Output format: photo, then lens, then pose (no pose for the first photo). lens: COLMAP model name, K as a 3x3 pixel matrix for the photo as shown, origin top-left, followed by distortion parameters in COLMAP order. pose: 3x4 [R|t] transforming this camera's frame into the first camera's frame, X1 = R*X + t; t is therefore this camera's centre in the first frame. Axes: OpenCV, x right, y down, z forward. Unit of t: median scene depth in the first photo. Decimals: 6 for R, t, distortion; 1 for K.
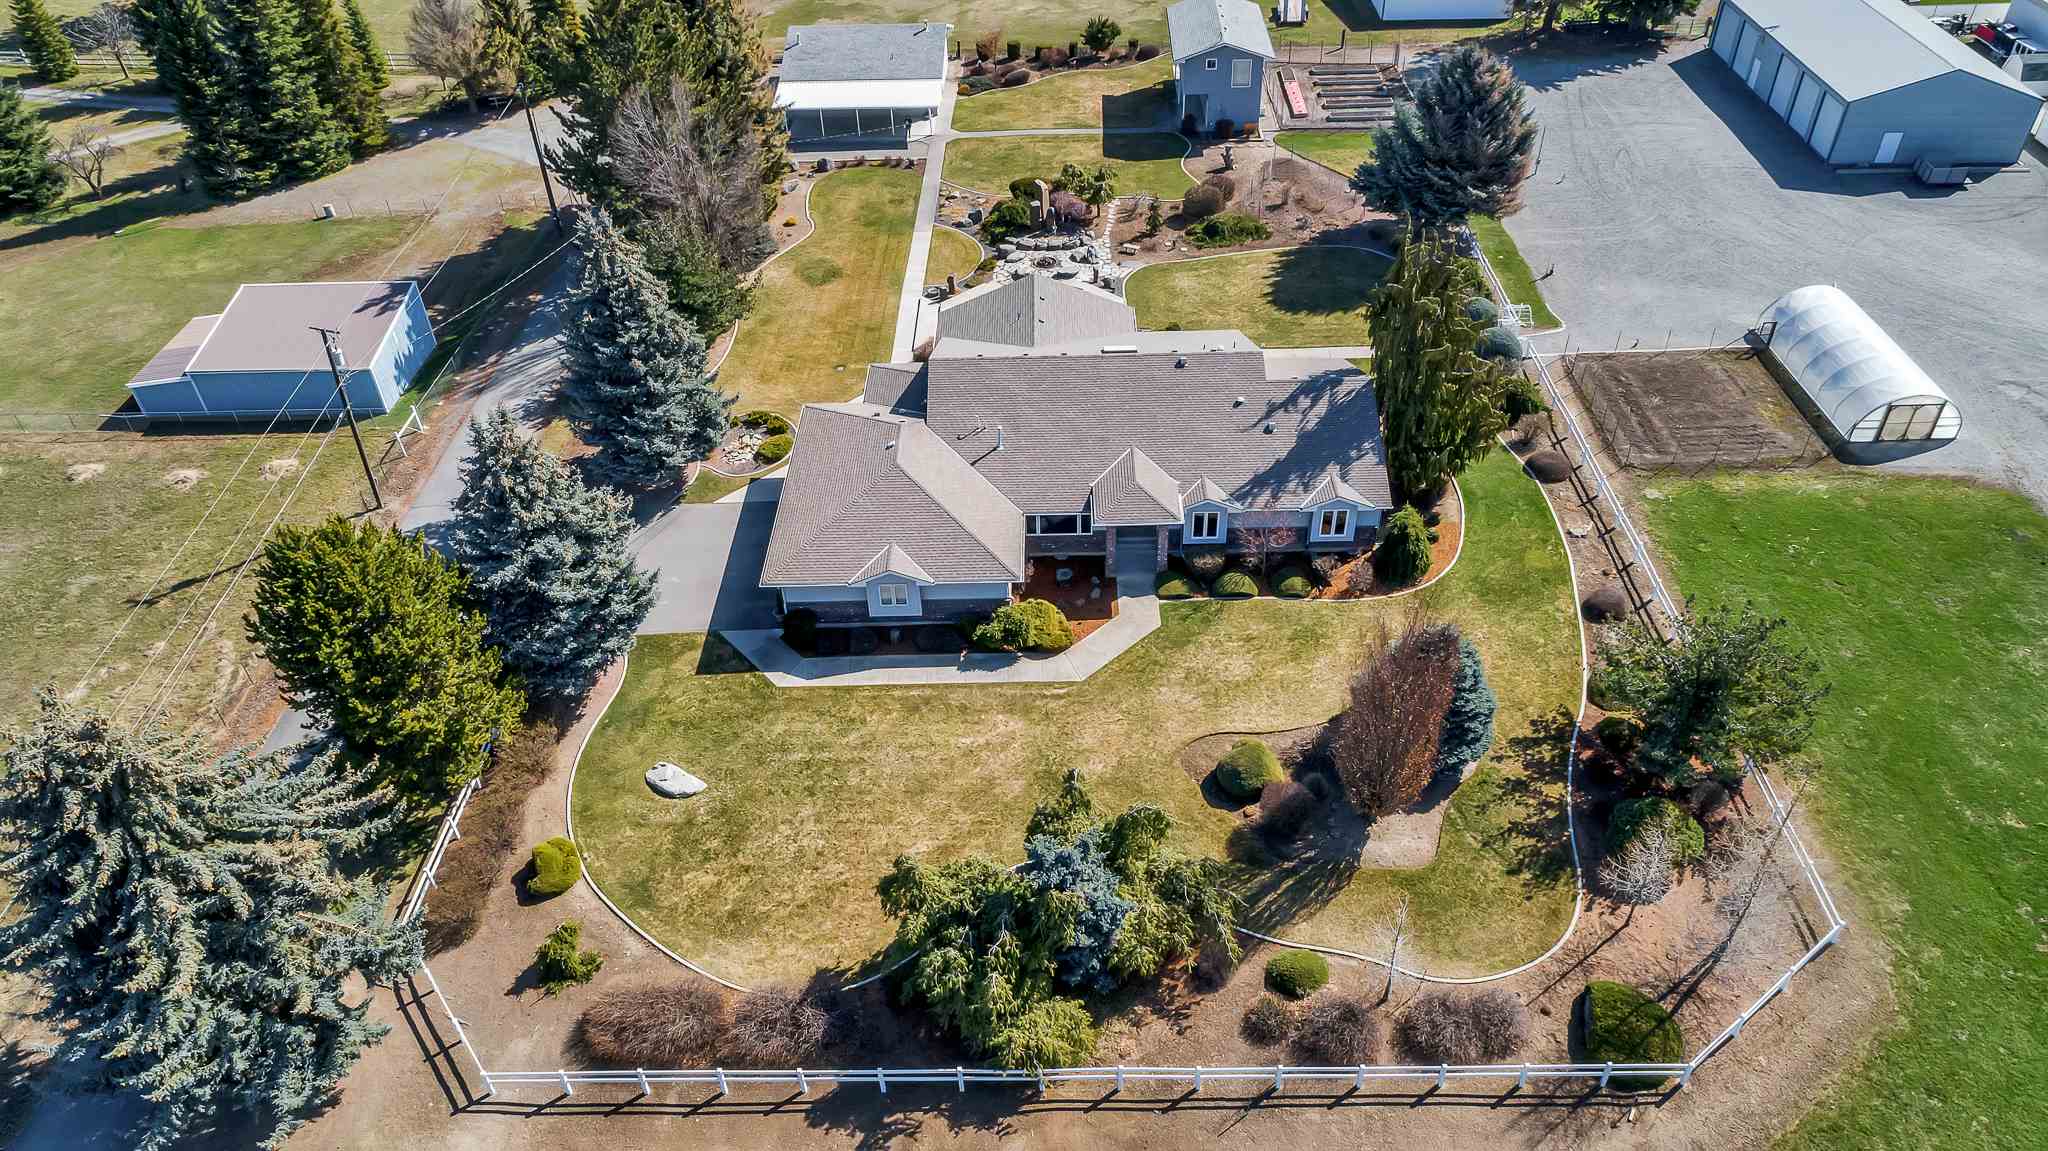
lens RADIAL K [[1377.2, 0, 1024.0], [0, 1377.2, 575.5], [0, 0, 1]] dist [-0.009244, -0.004496]
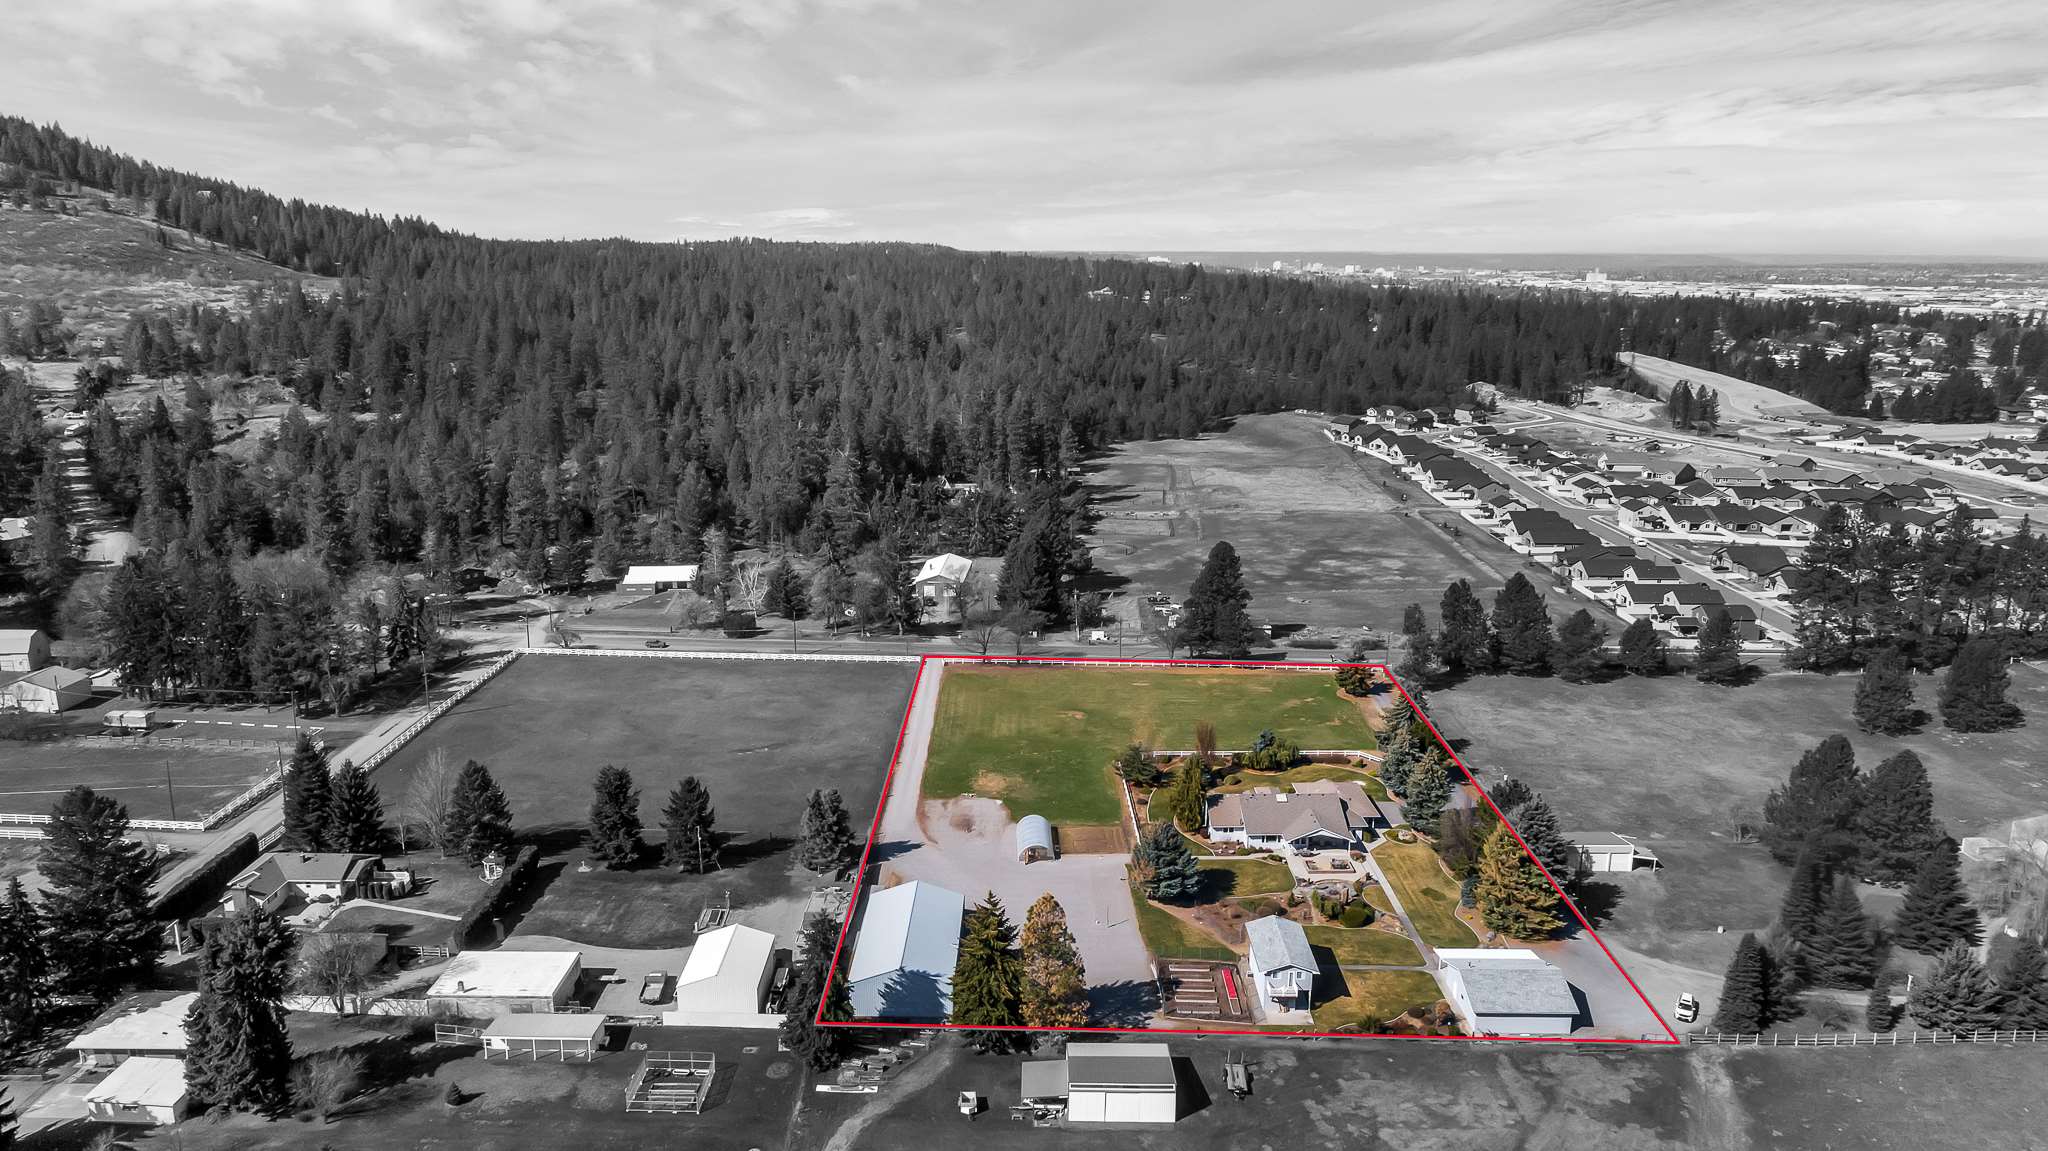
lens RADIAL K [[1377.2, 0, 1024.0], [0, 1377.2, 575.5], [0, 0, 1]] dist [-0.009244, -0.004496]
pose [[-0.999045, 0.038250, -0.021138, 0.514544], [0.006133, 0.601606, 0.798769, -2.190536], [0.043269, 0.797876, -0.601266, 1.784563]]
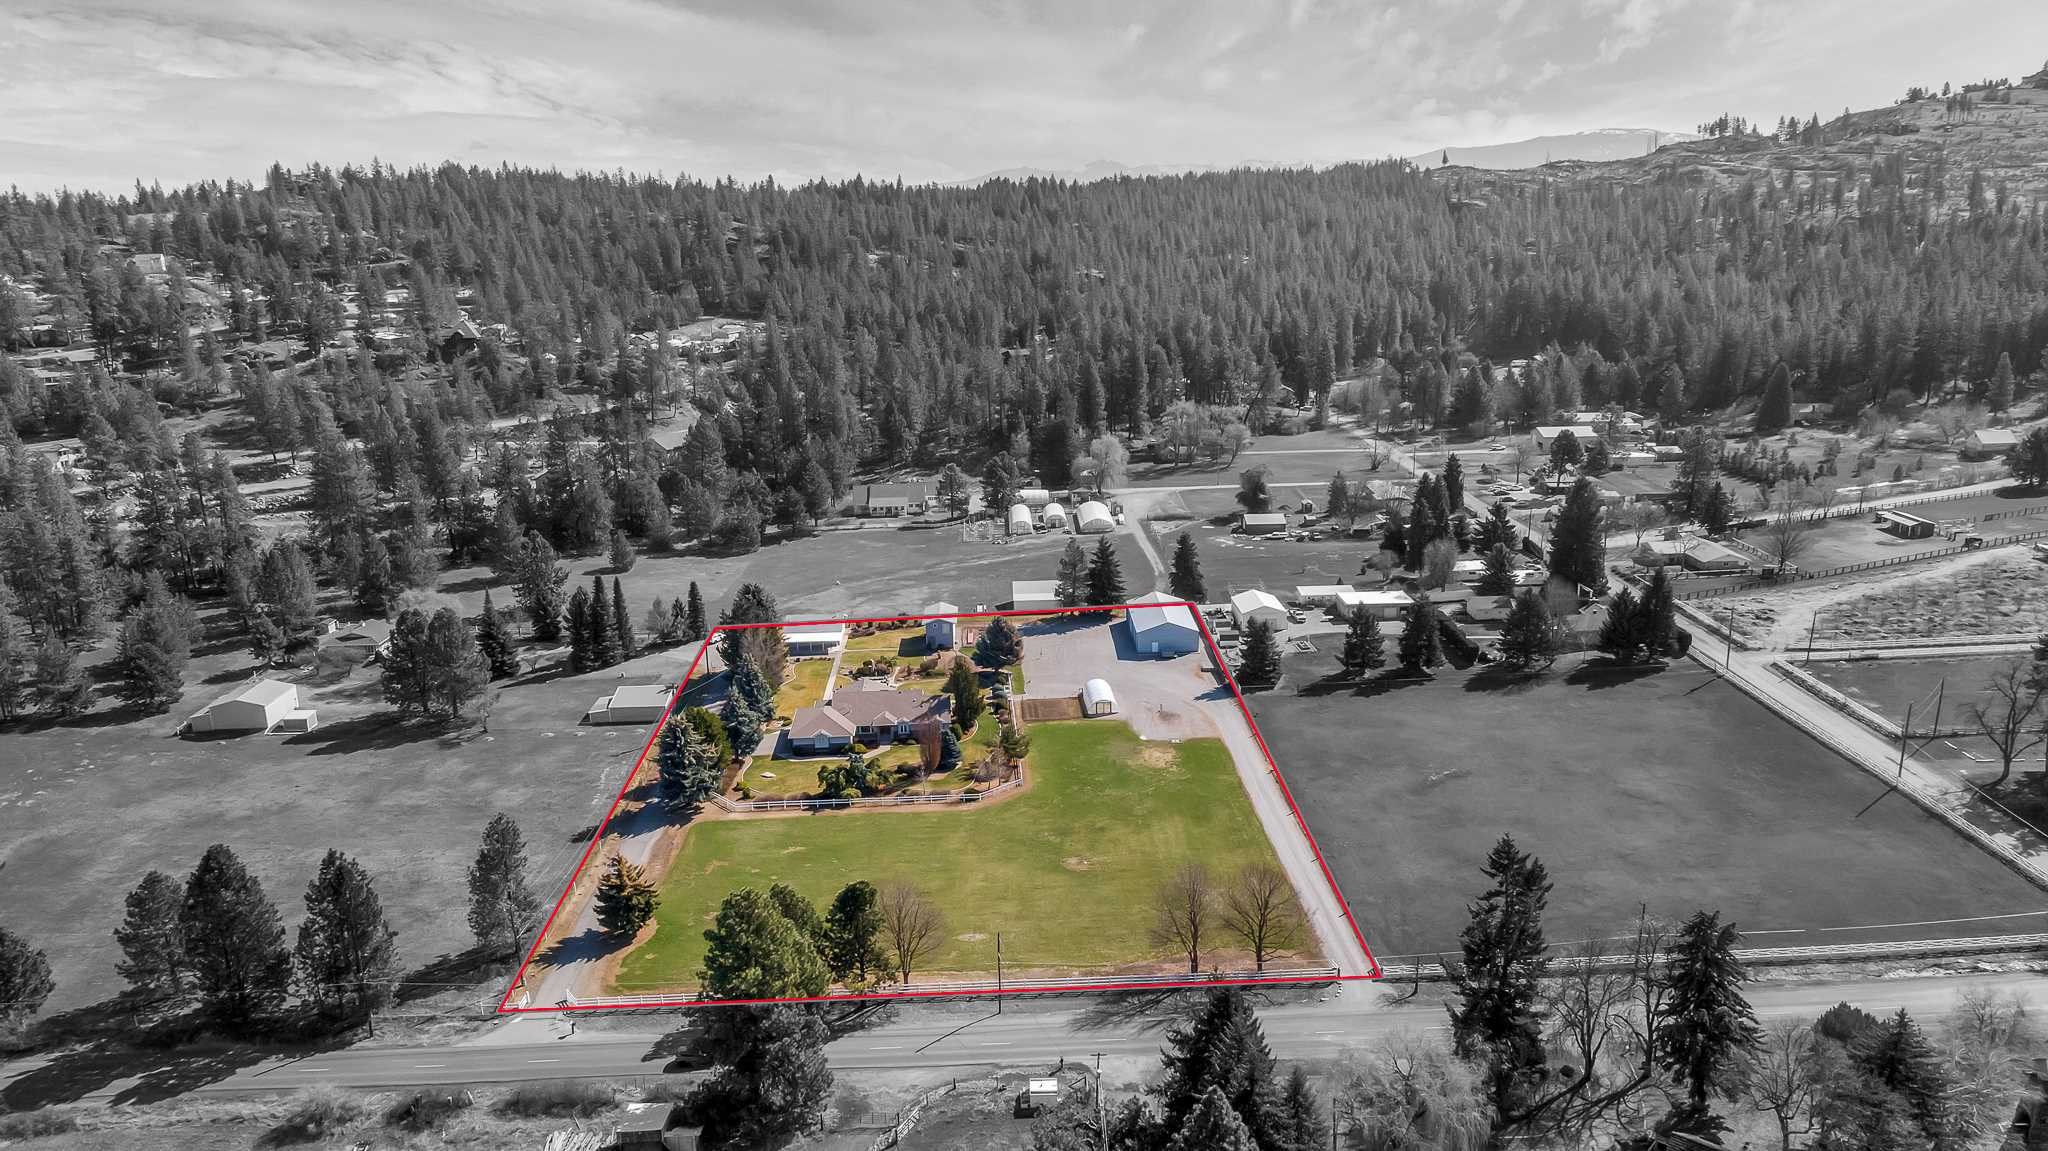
lens RADIAL K [[1377.2, 0, 1024.0], [0, 1377.2, 575.5], [0, 0, 1]] dist [-0.009244, -0.004496]
pose [[0.998166, -0.005057, 0.060331, 0.155847], [0.029675, 0.909457, -0.414738, 0.774406], [-0.052772, 0.415768, 0.907939, -1.763086]]
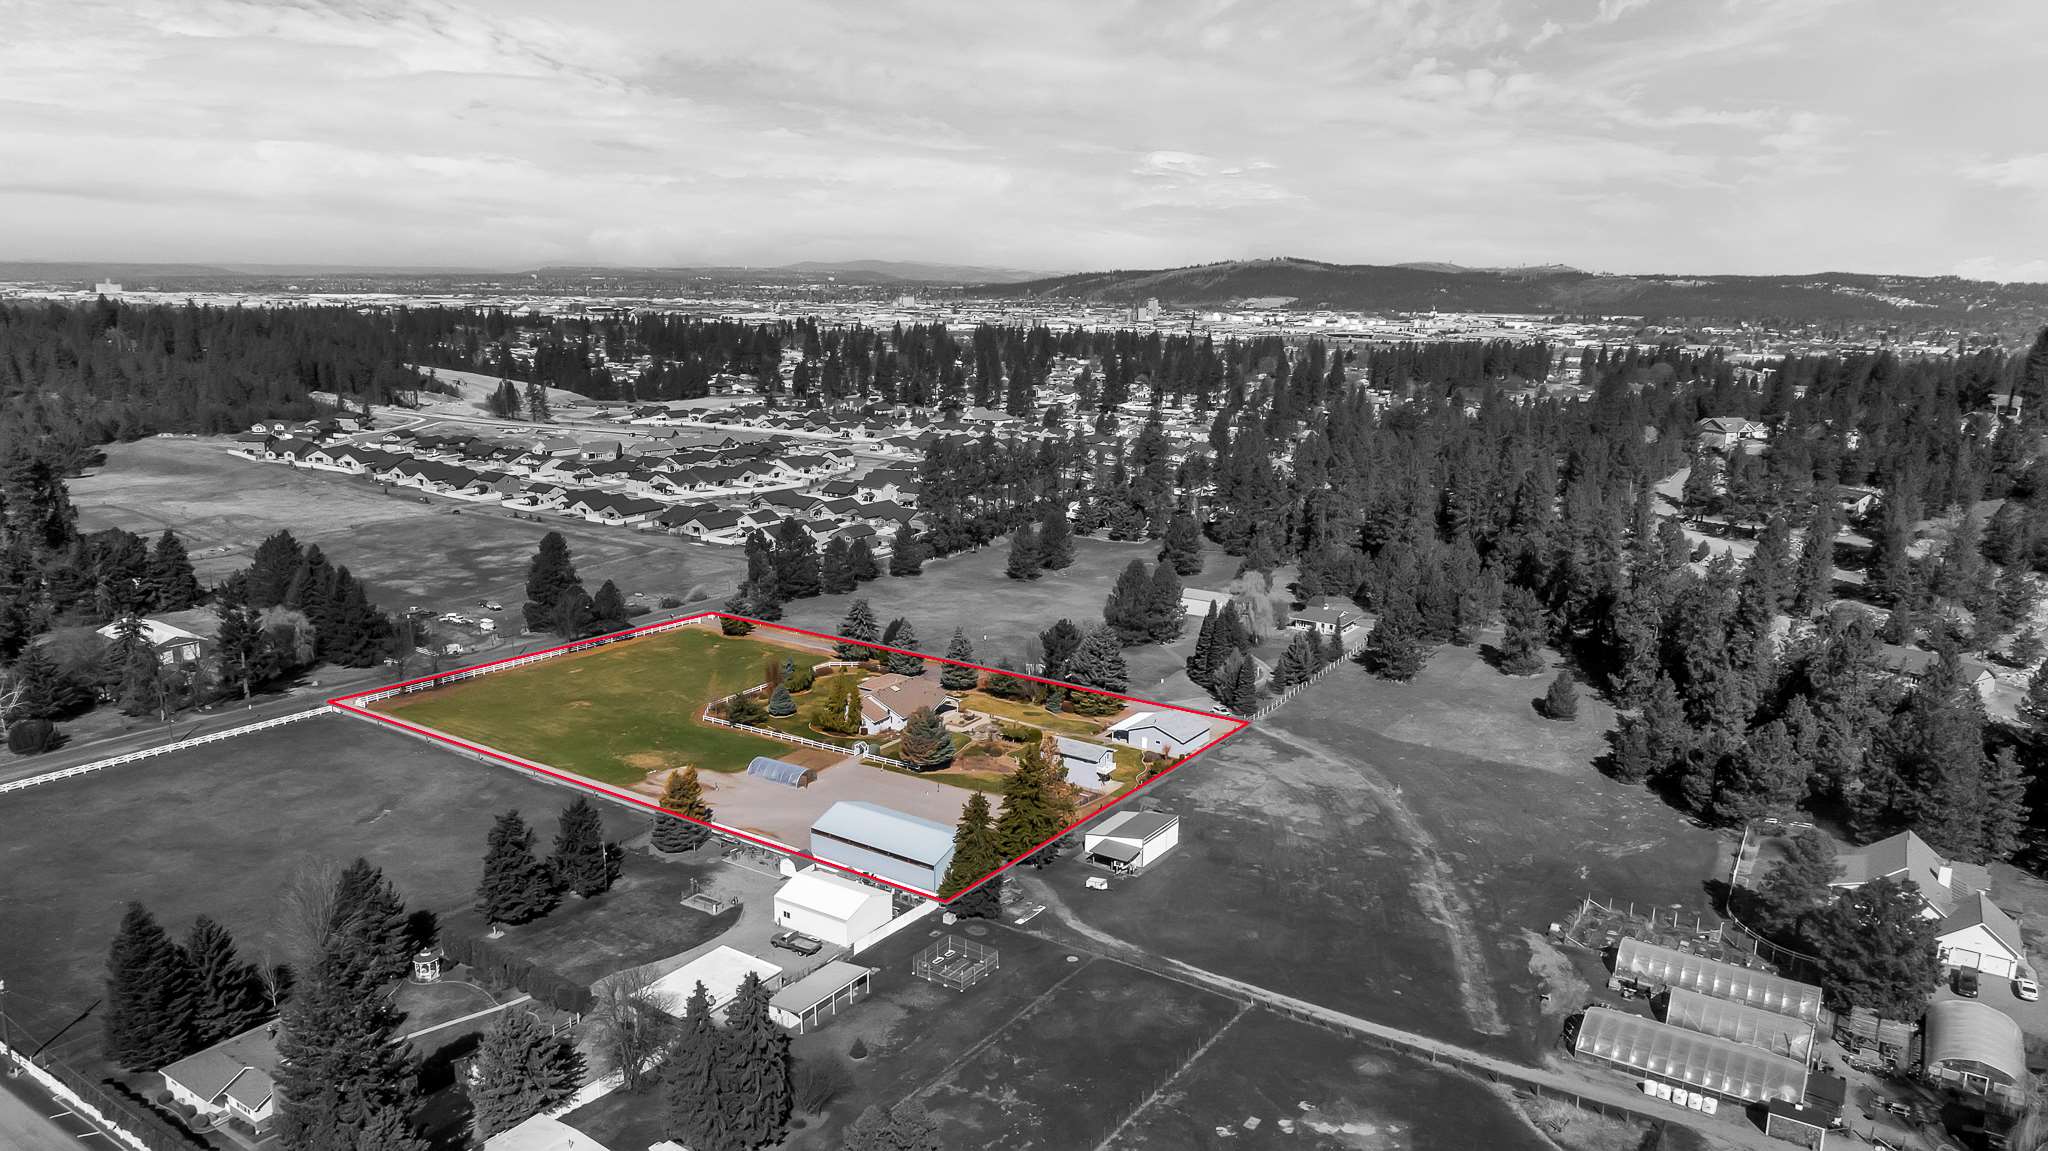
lens RADIAL K [[1377.2, 0, 1024.0], [0, 1377.2, 575.5], [0, 0, 1]] dist [-0.009244, -0.004496]
pose [[-0.522156, 0.208908, -0.826868, 2.254637], [-0.541640, 0.667671, 0.510725, -1.909487], [0.658771, 0.714544, -0.235476, 1.406744]]
